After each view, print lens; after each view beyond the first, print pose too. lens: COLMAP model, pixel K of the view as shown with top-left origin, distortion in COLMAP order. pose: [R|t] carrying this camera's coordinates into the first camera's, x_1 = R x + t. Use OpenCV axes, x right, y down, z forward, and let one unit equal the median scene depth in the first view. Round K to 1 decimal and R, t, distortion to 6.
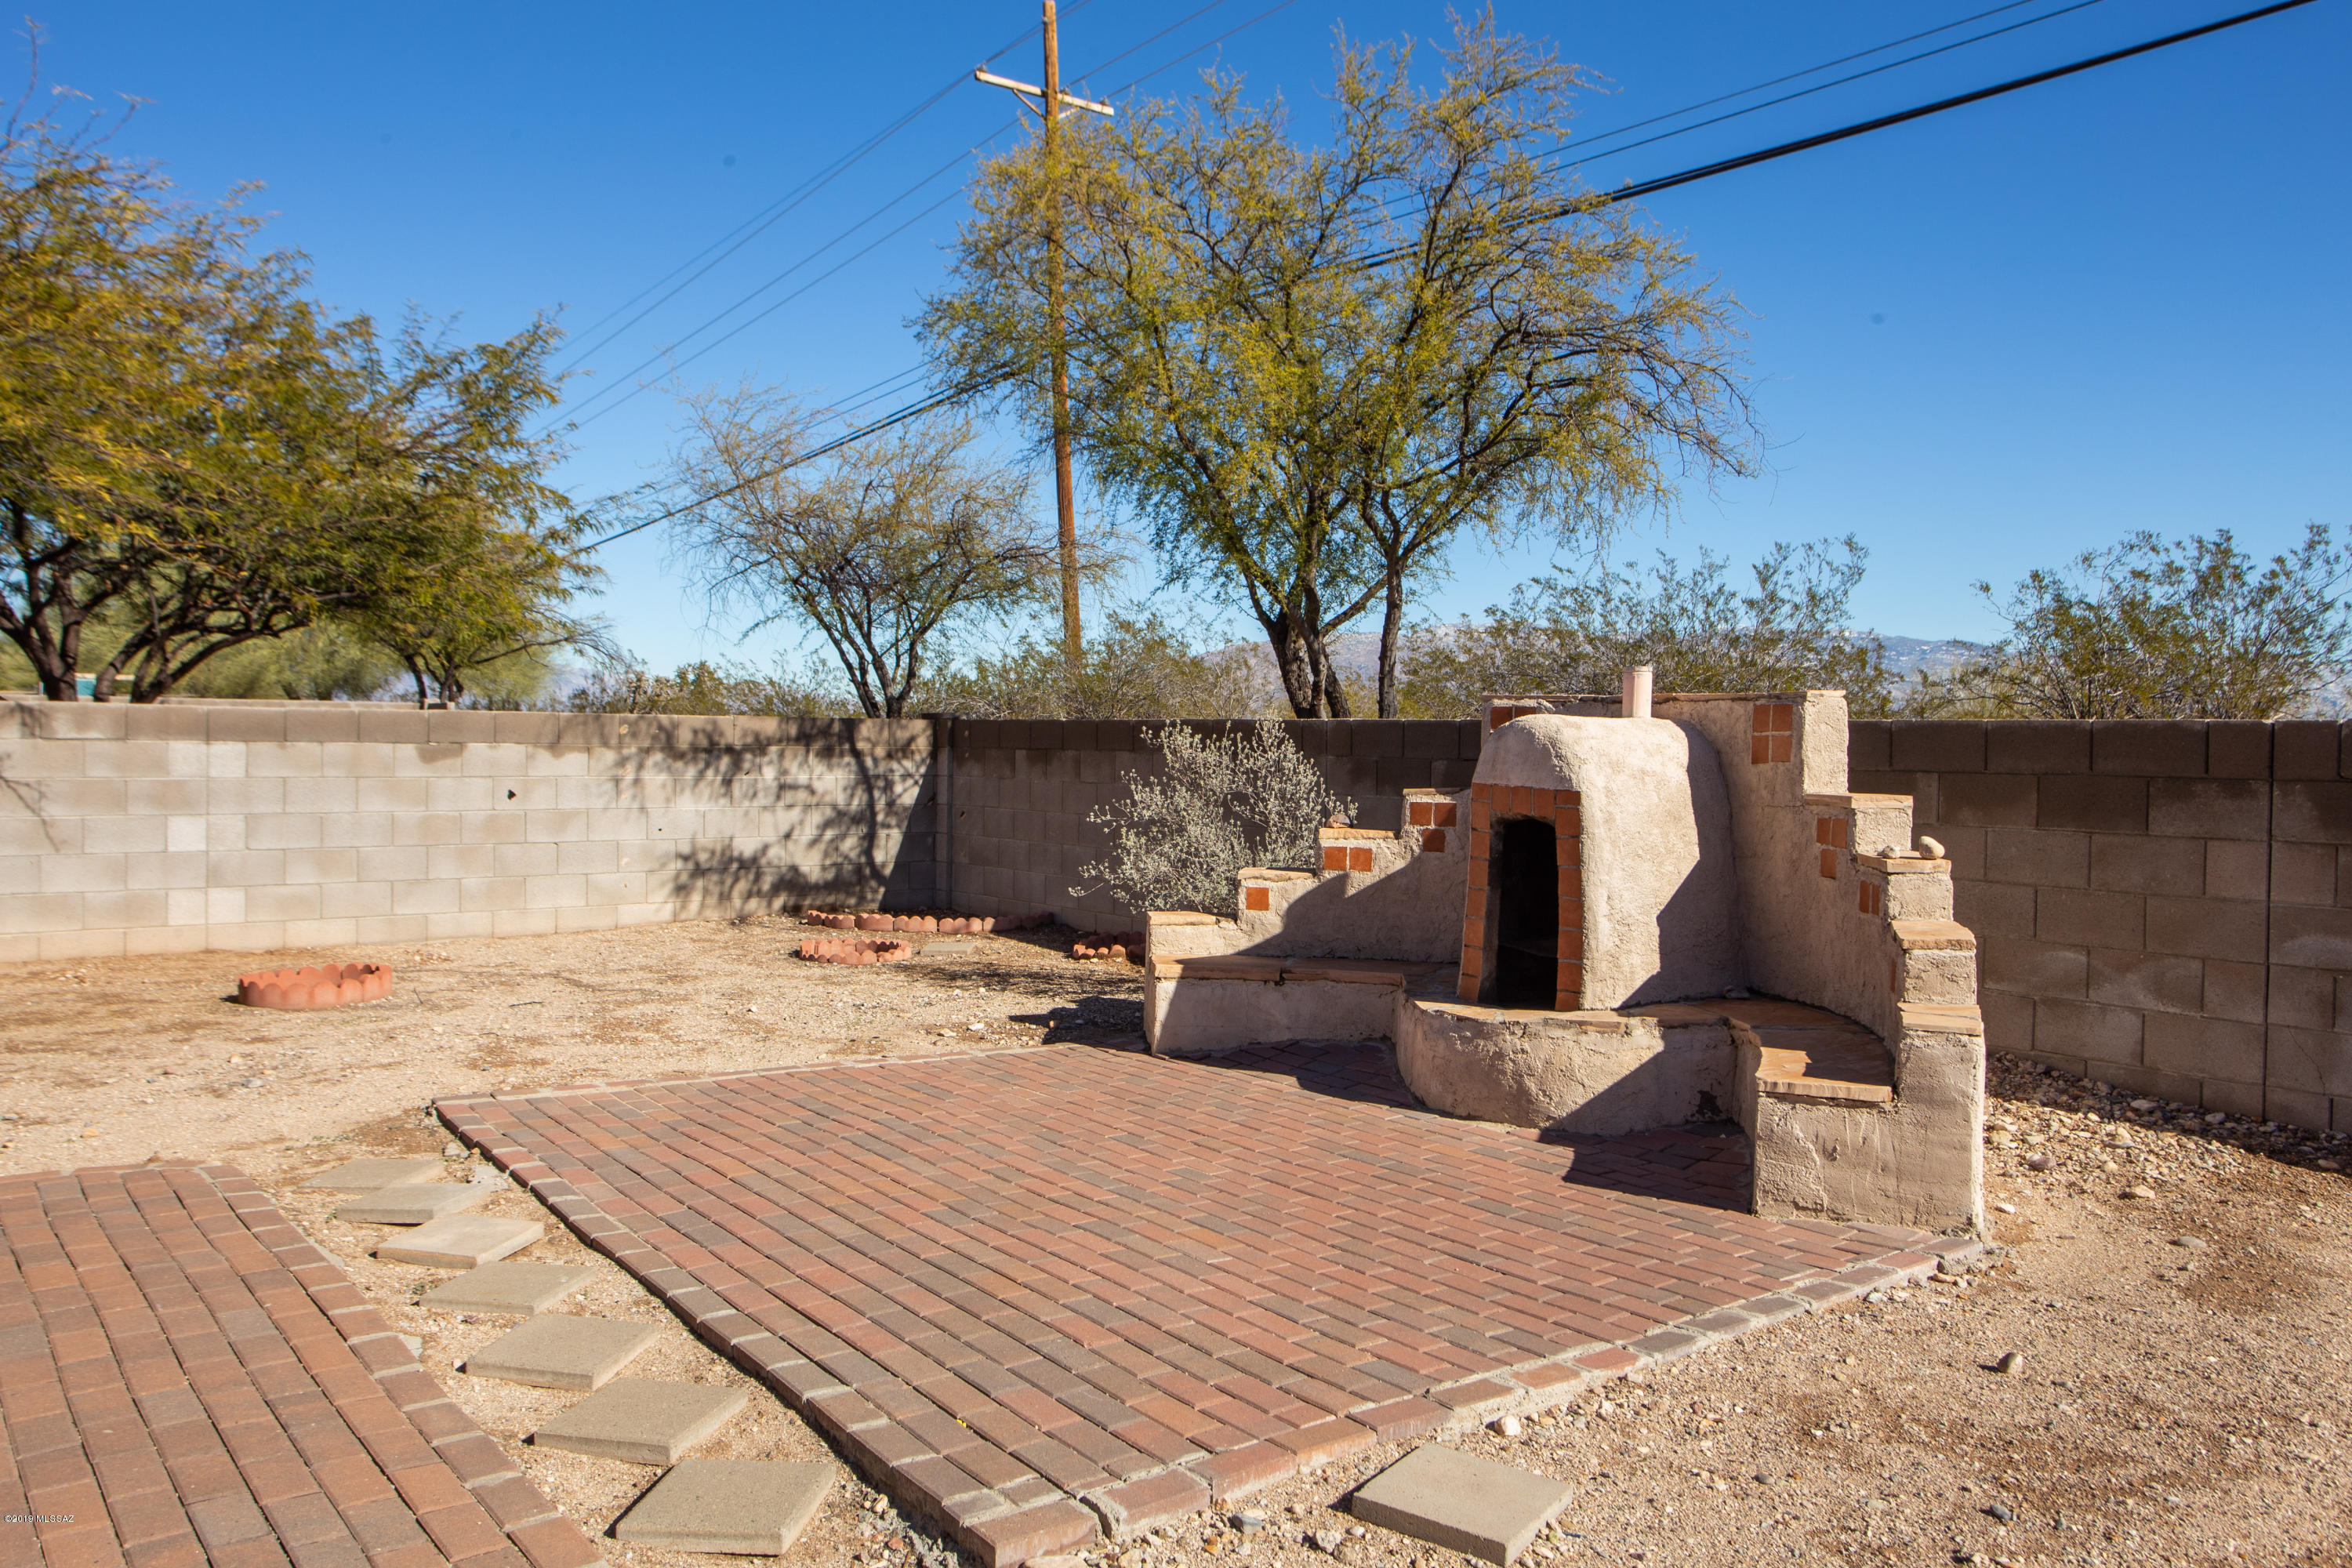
lens RADIAL K [[1882.5, 0, 1176.6], [0, 1882.5, 786.0], [0, 0, 1]] dist [-0.004682, 0.004621]
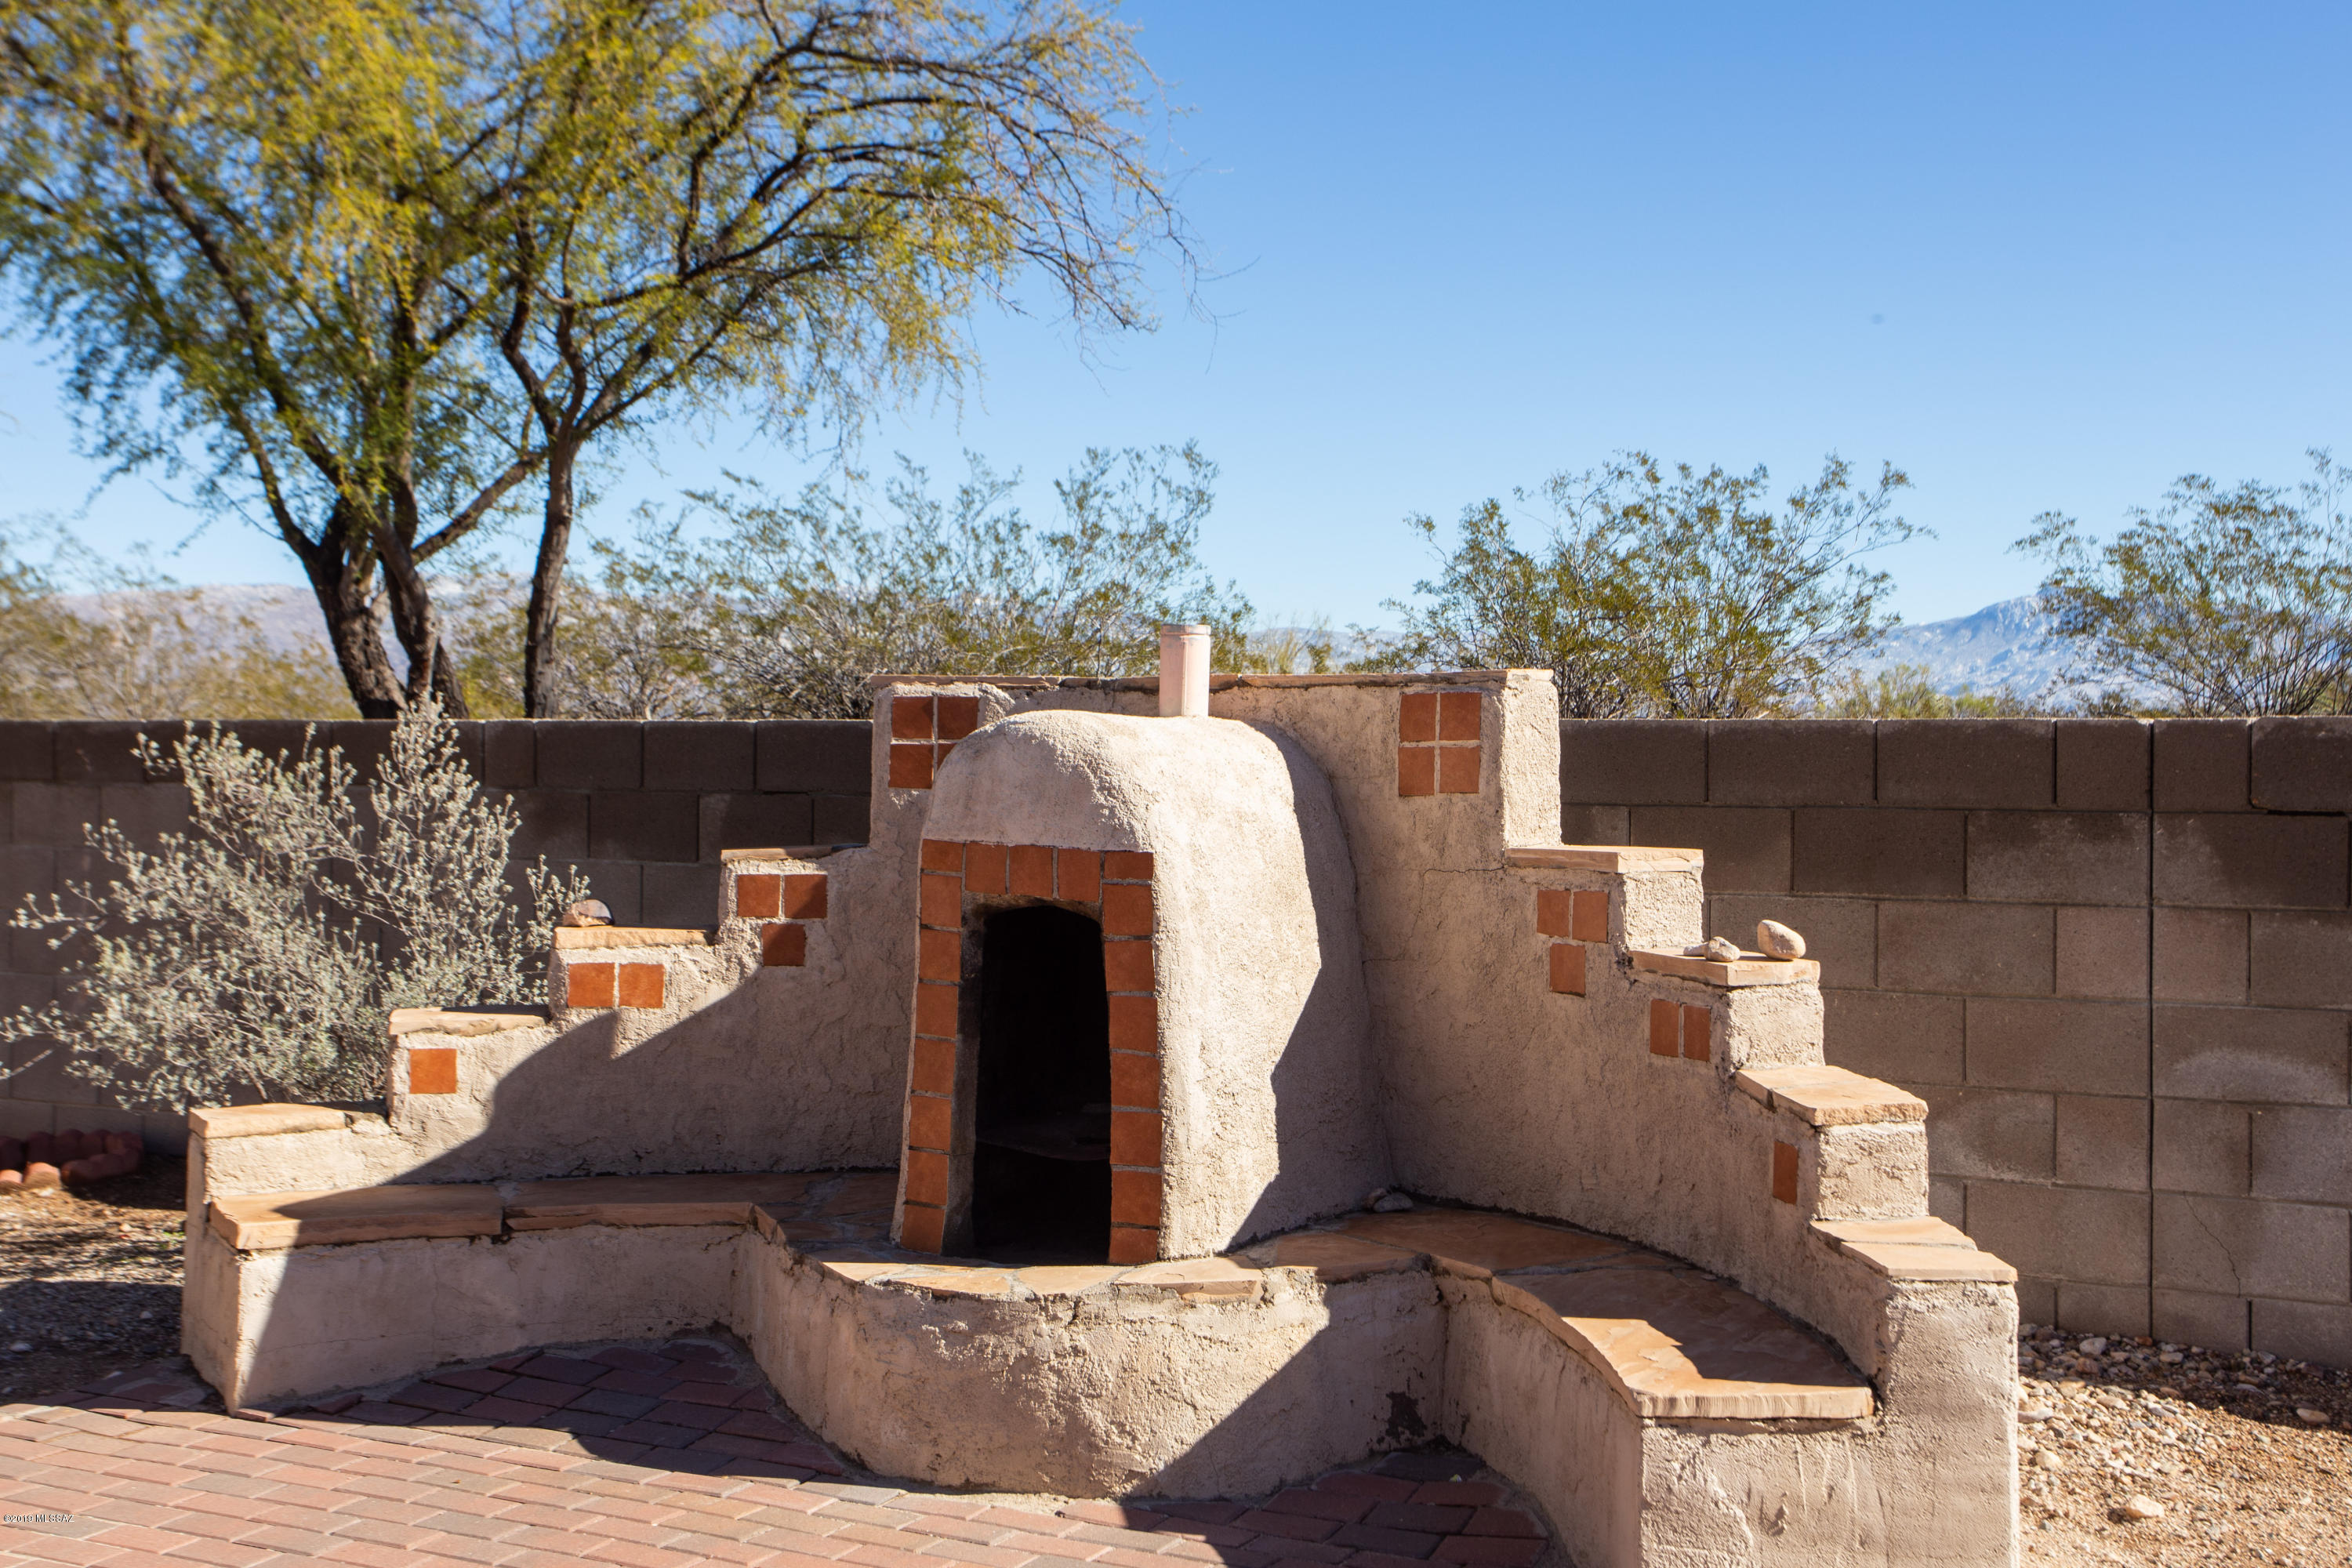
lens RADIAL K [[2610.9, 0, 1183.3], [0, 2610.9, 775.7], [0, 0, 1]] dist [0.050268, 0.000000]
pose [[0.891214, -0.010770, 0.453455, -0.112322], [0.017090, 0.999806, -0.009842, -0.011340], [-0.453261, 0.016521, 0.891225, 0.314263]]
